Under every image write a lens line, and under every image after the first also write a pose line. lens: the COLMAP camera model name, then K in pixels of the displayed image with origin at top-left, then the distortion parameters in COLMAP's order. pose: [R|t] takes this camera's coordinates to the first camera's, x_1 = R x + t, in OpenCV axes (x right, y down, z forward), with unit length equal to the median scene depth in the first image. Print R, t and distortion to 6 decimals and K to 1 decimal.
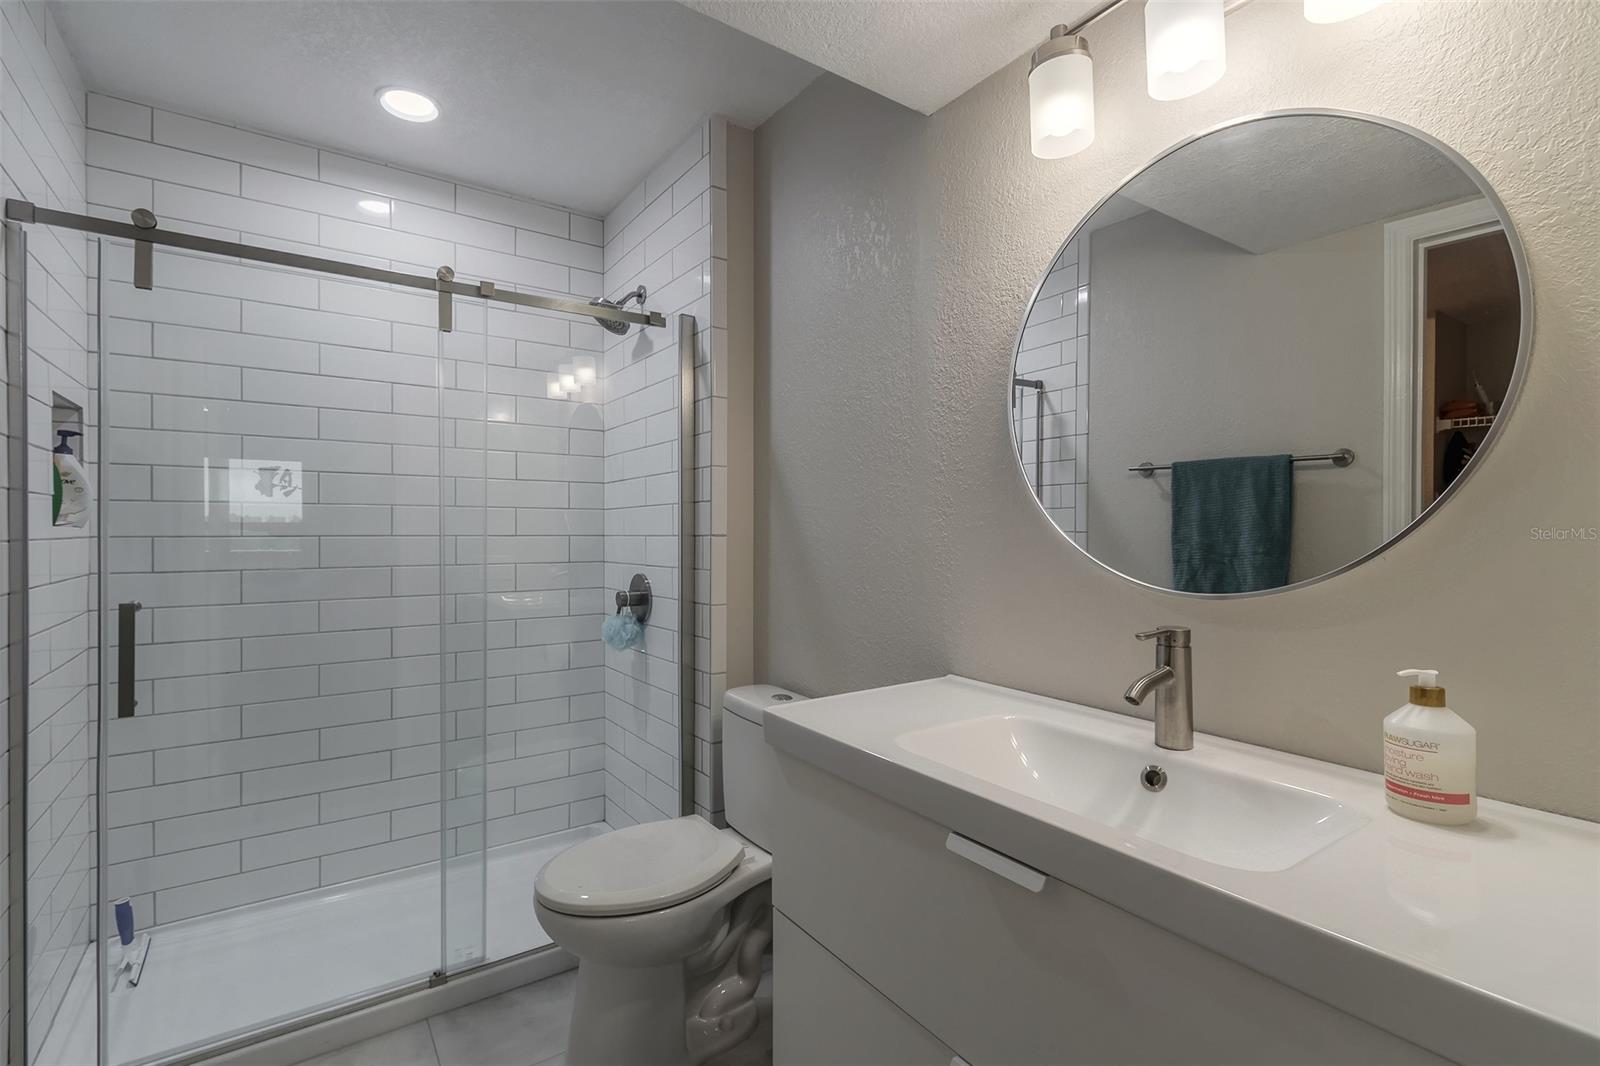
lens RADIAL K [[723.6, 0, 795.9], [0, 723.6, 530.5], [0, 0, 1]] dist [0.001568, -0.000214]
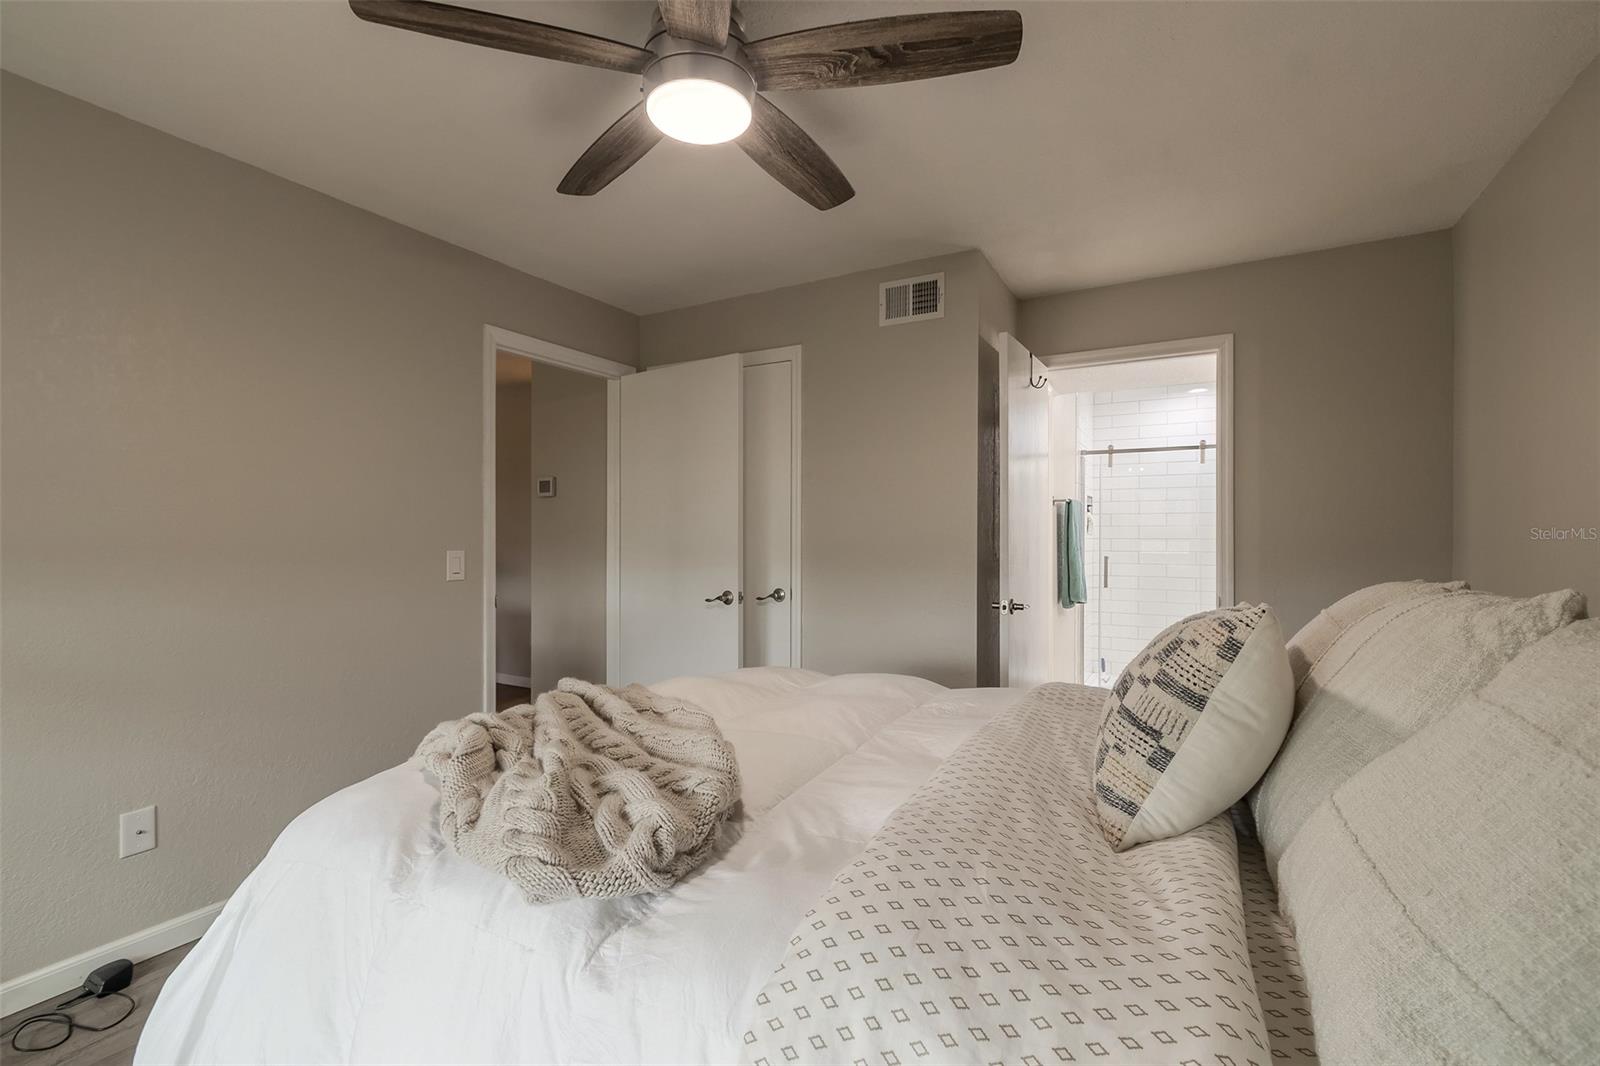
lens RADIAL K [[723.6, 0, 797.8], [0, 723.6, 536.4], [0, 0, 1]] dist [0.001568, -0.000214]
pose [[0.405537, -0.004326, -0.914069, 1.540855], [-0.004645, 0.999966, -0.006793, 0.001599], [0.914067, 0.007001, 0.405503, -1.645118]]
